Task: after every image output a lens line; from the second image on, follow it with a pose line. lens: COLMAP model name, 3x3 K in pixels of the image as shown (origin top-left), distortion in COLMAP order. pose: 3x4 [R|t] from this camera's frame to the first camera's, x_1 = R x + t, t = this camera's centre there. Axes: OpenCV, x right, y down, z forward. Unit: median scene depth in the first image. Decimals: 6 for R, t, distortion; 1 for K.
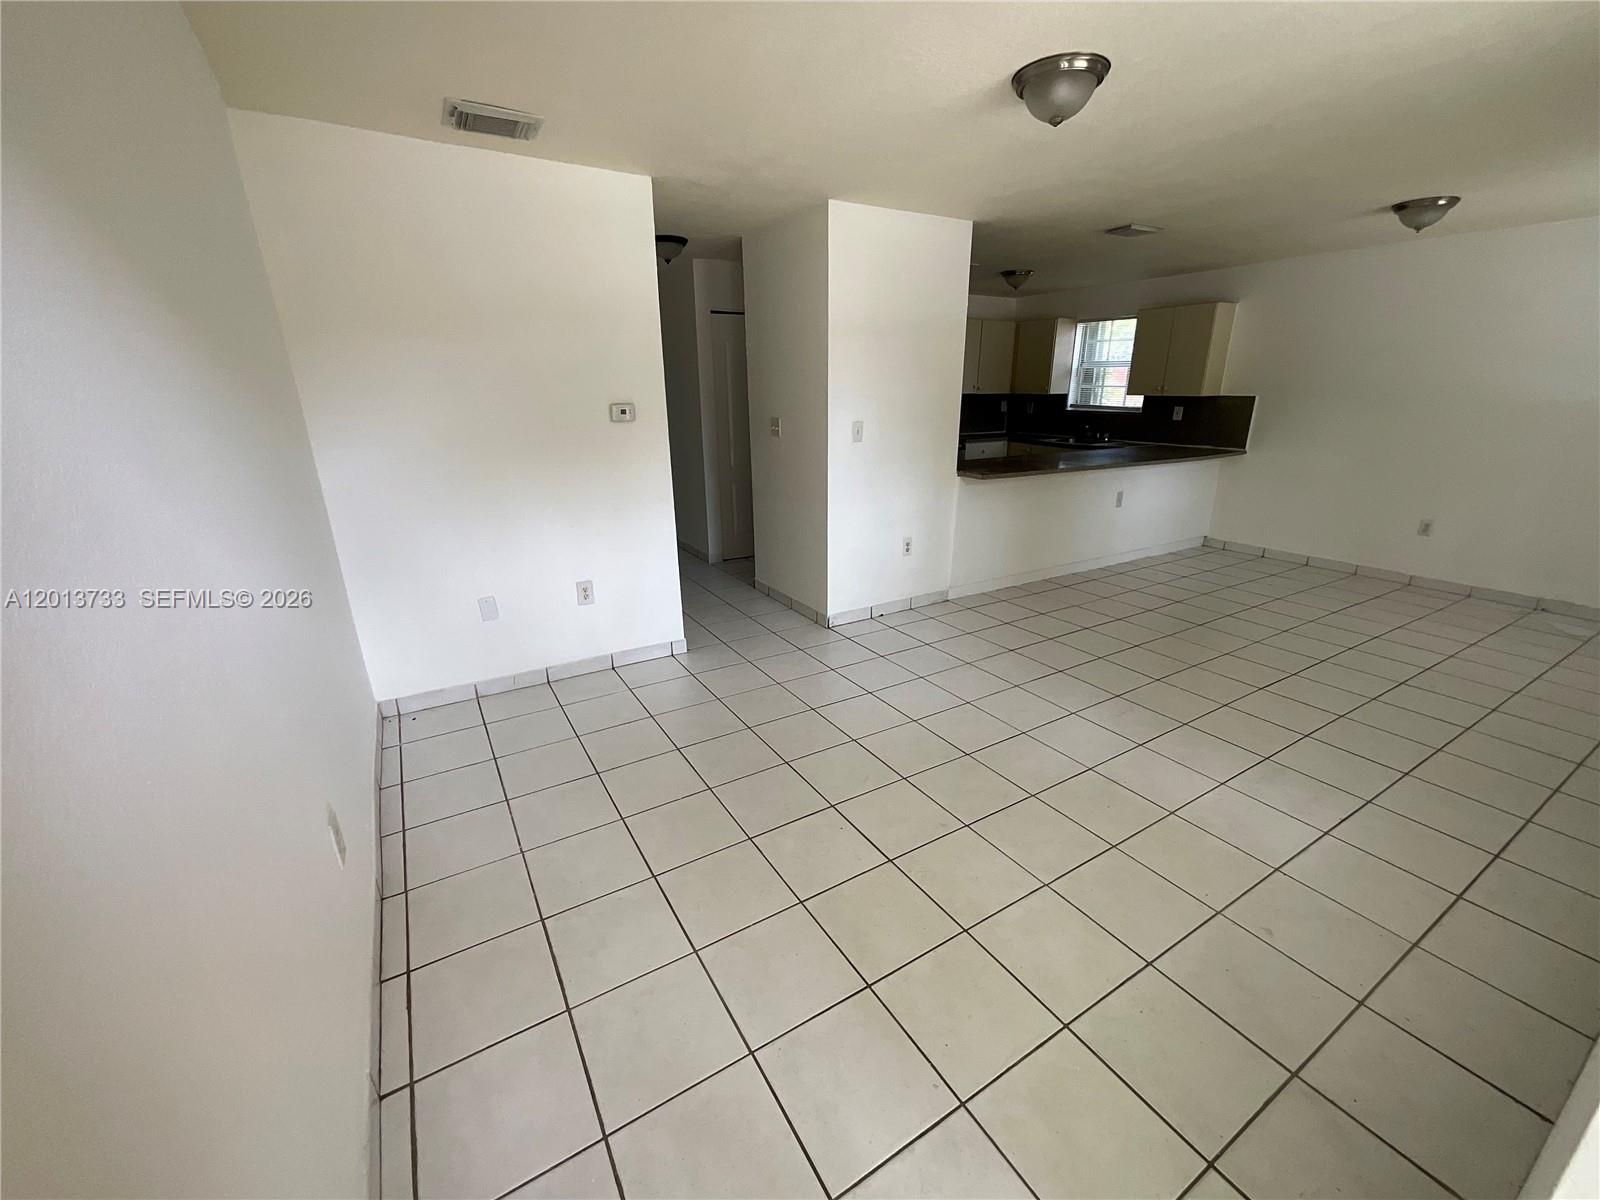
lens RADIAL K [[653.2, 0, 800.0], [0, 653.2, 600.0], [0, 0, 1]] dist [-0.007043, 0.000224]
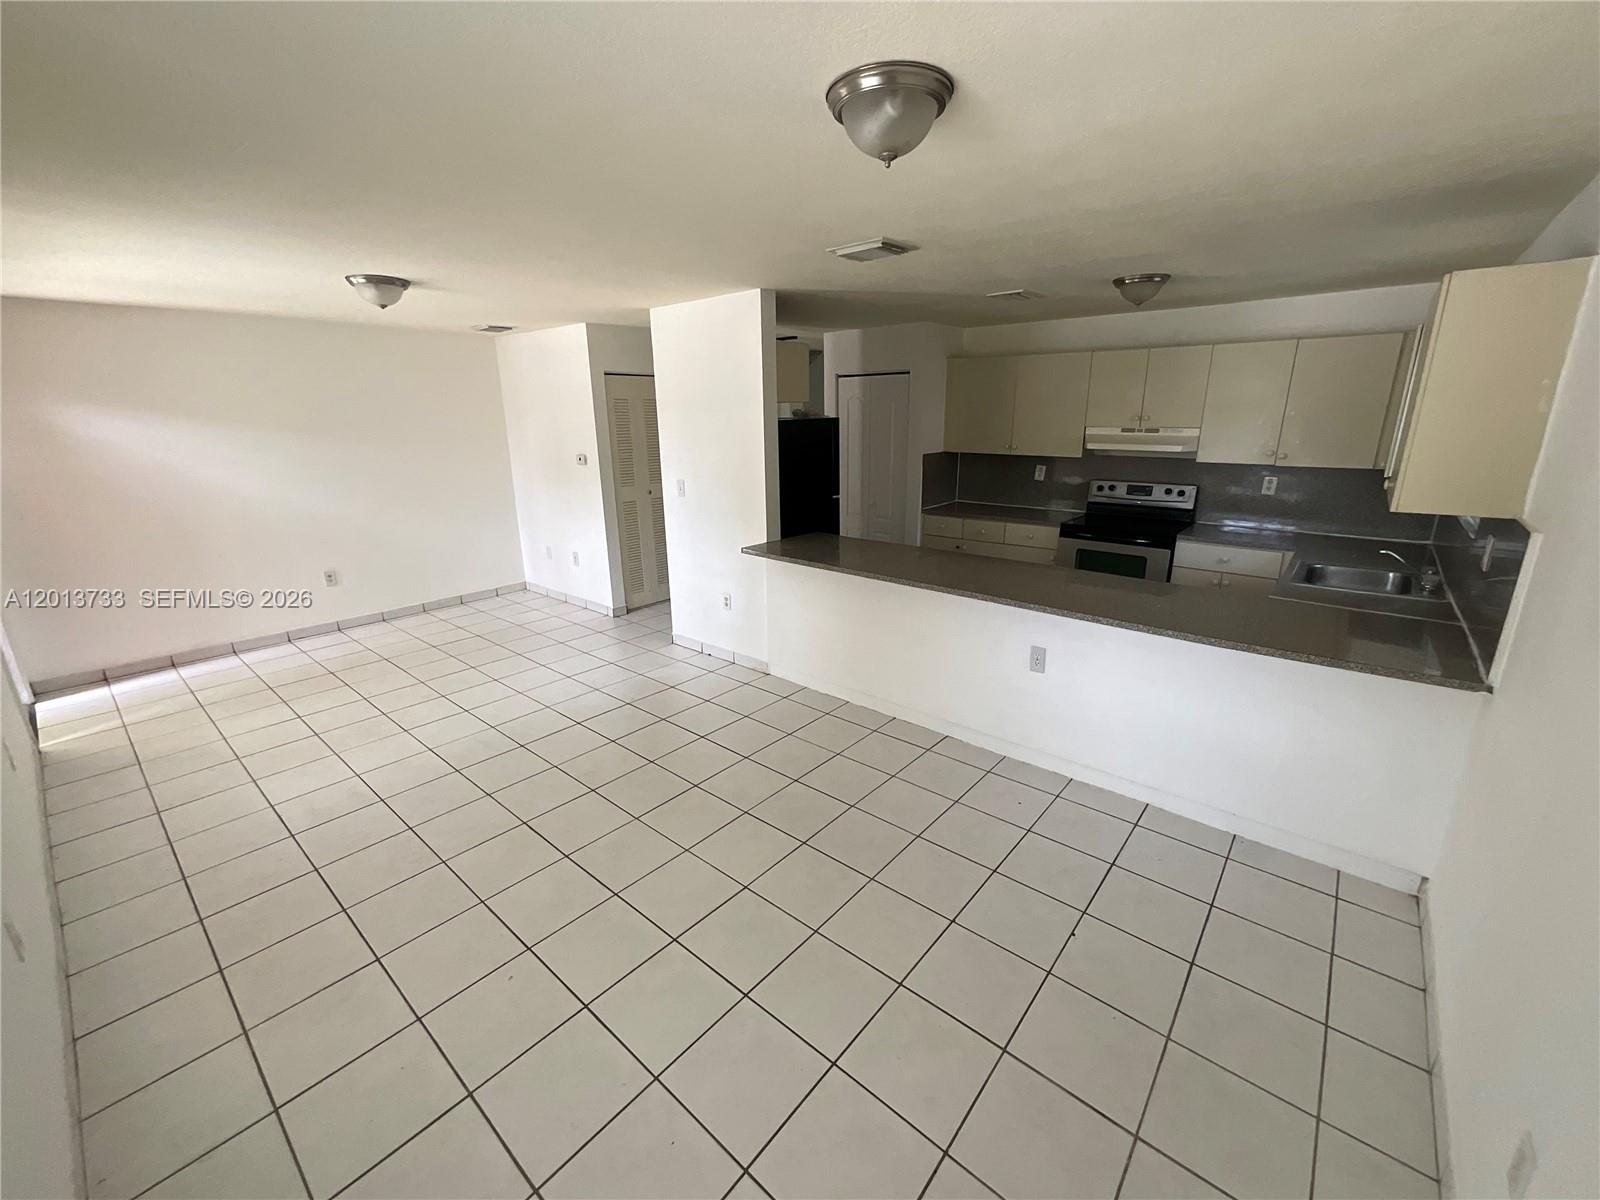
lens RADIAL K [[653.2, 0, 800.0], [0, 653.2, 600.0], [0, 0, 1]] dist [-0.007043, 0.000224]
pose [[0.316297, 0.266779, -0.910376, 1.291430], [-0.285863, 0.941842, 0.176680, -0.338826], [0.904565, 0.204360, 0.374164, 0.795357]]
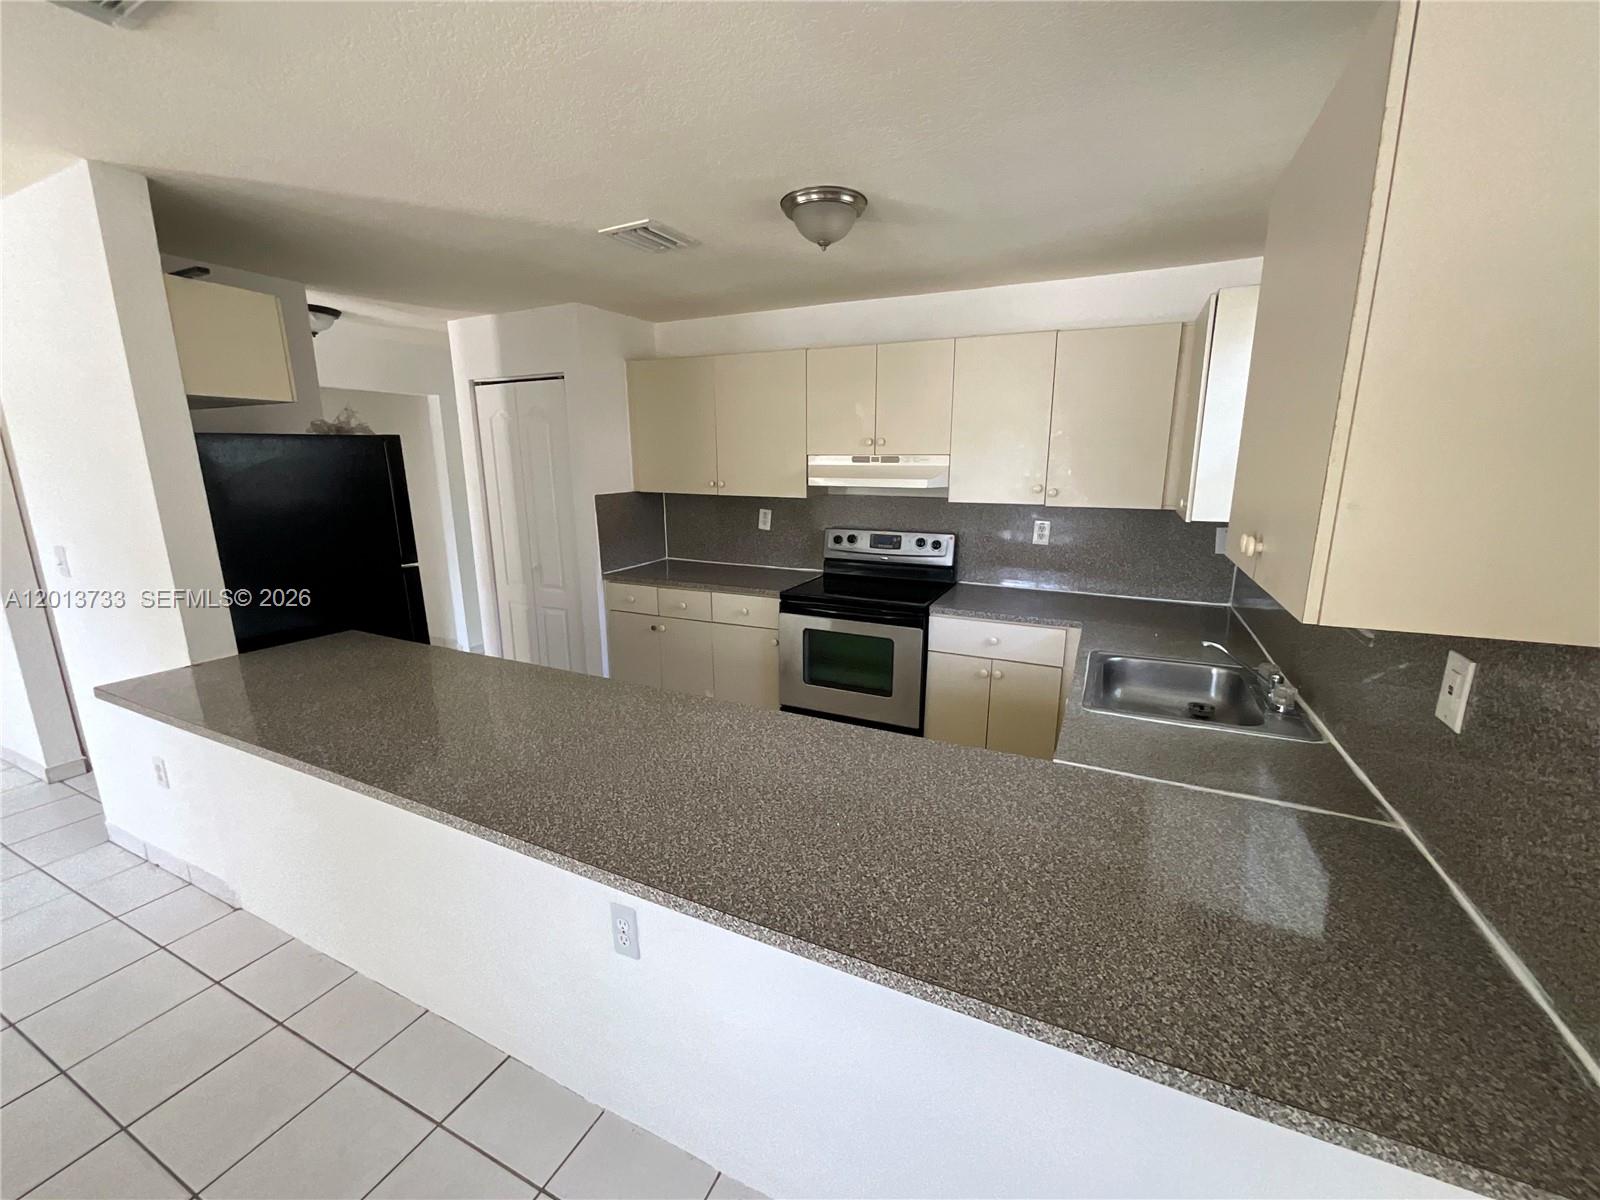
lens RADIAL K [[653.2, 0, 800.0], [0, 653.2, 600.0], [0, 0, 1]] dist [-0.007043, 0.000224]
pose [[0.548967, 0.185110, -0.815088, 0.988623], [-0.260553, 0.964477, 0.043553, -0.434346], [0.794196, 0.188465, 0.577697, 1.212369]]
